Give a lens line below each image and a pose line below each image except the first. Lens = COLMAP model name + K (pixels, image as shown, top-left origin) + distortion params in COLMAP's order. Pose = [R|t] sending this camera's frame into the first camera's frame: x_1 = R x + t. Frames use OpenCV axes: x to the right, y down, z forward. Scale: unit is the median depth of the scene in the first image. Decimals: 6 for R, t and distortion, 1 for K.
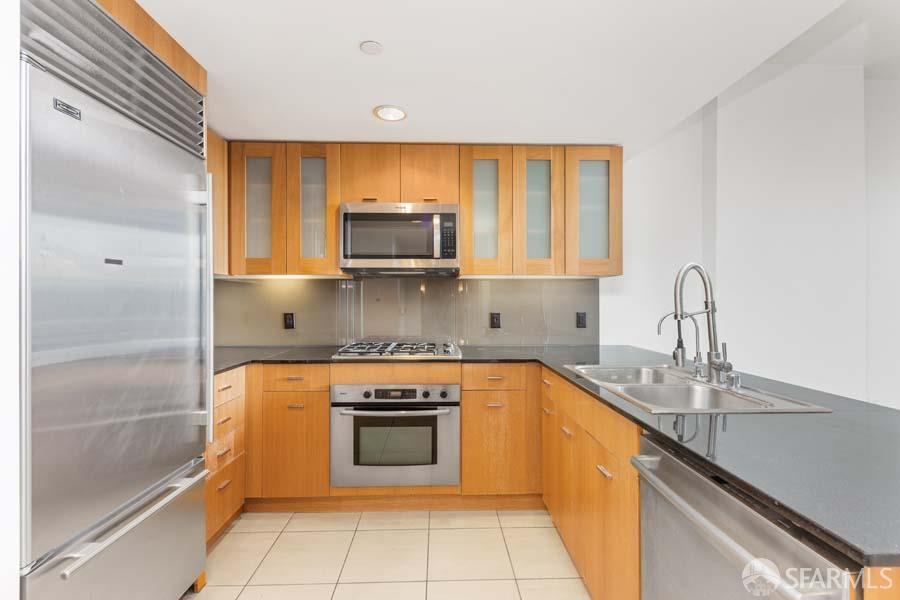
lens RADIAL K [[388.9, 0, 446.6], [0, 388.9, 298.3], [0, 0, 1]] dist [0.001931, -0.002747]
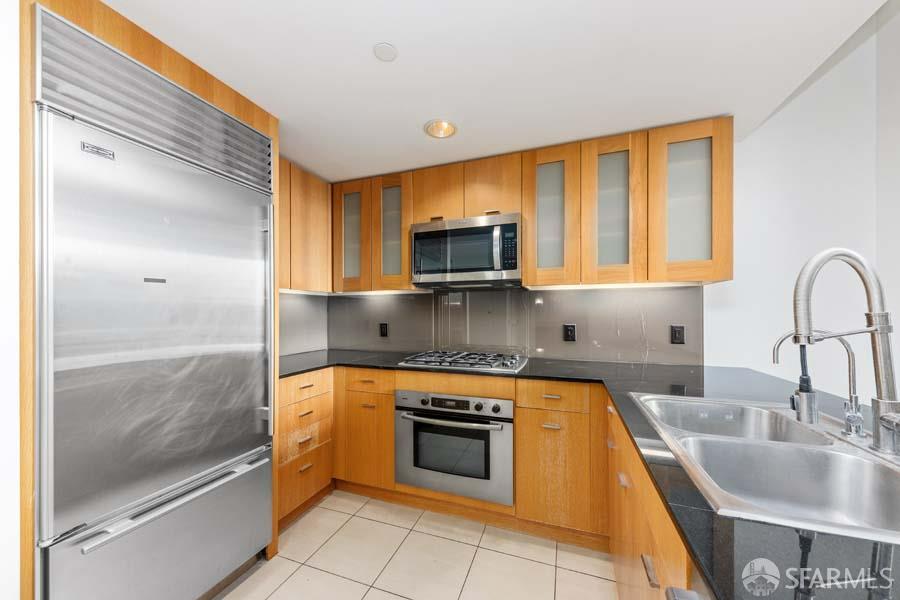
lens RADIAL K [[313.2, 0, 457.0], [0, 313.2, 311.8], [0, 0, 1]] dist [0.007900, -0.002764]
pose [[0.934378, -0.002862, -0.356272, 0.179193], [0.004384, 0.999984, 0.003465, 0.000432], [0.356257, -0.004800, 0.934376, 0.233537]]
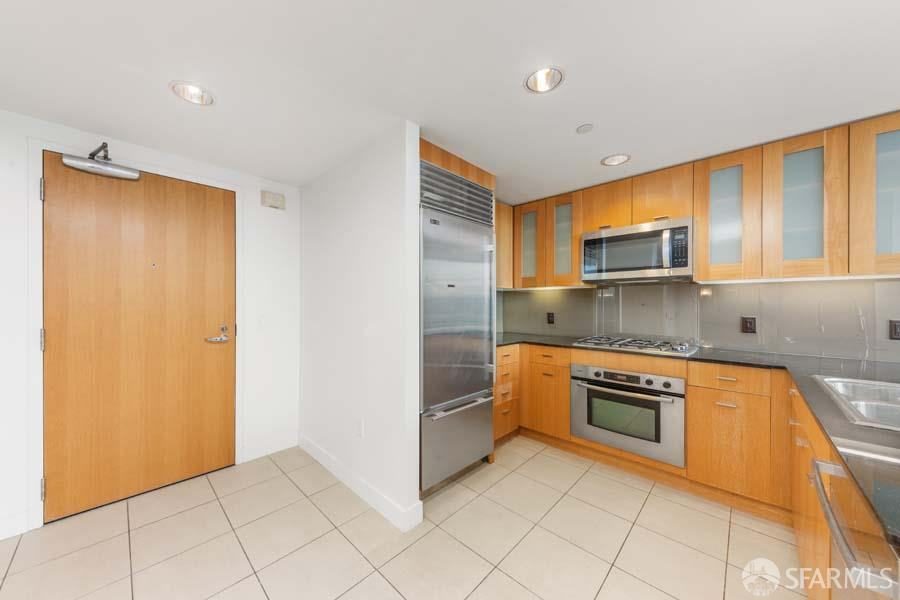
lens RADIAL K [[313.2, 0, 447.6], [0, 313.2, 303.2], [0, 0, 1]] dist [0.007900, -0.002764]
pose [[0.702564, 0.001845, -0.711618, 0.199293], [0.000394, 0.999995, 0.002981, -0.001530], [0.711620, -0.002375, 0.702561, -0.127545]]
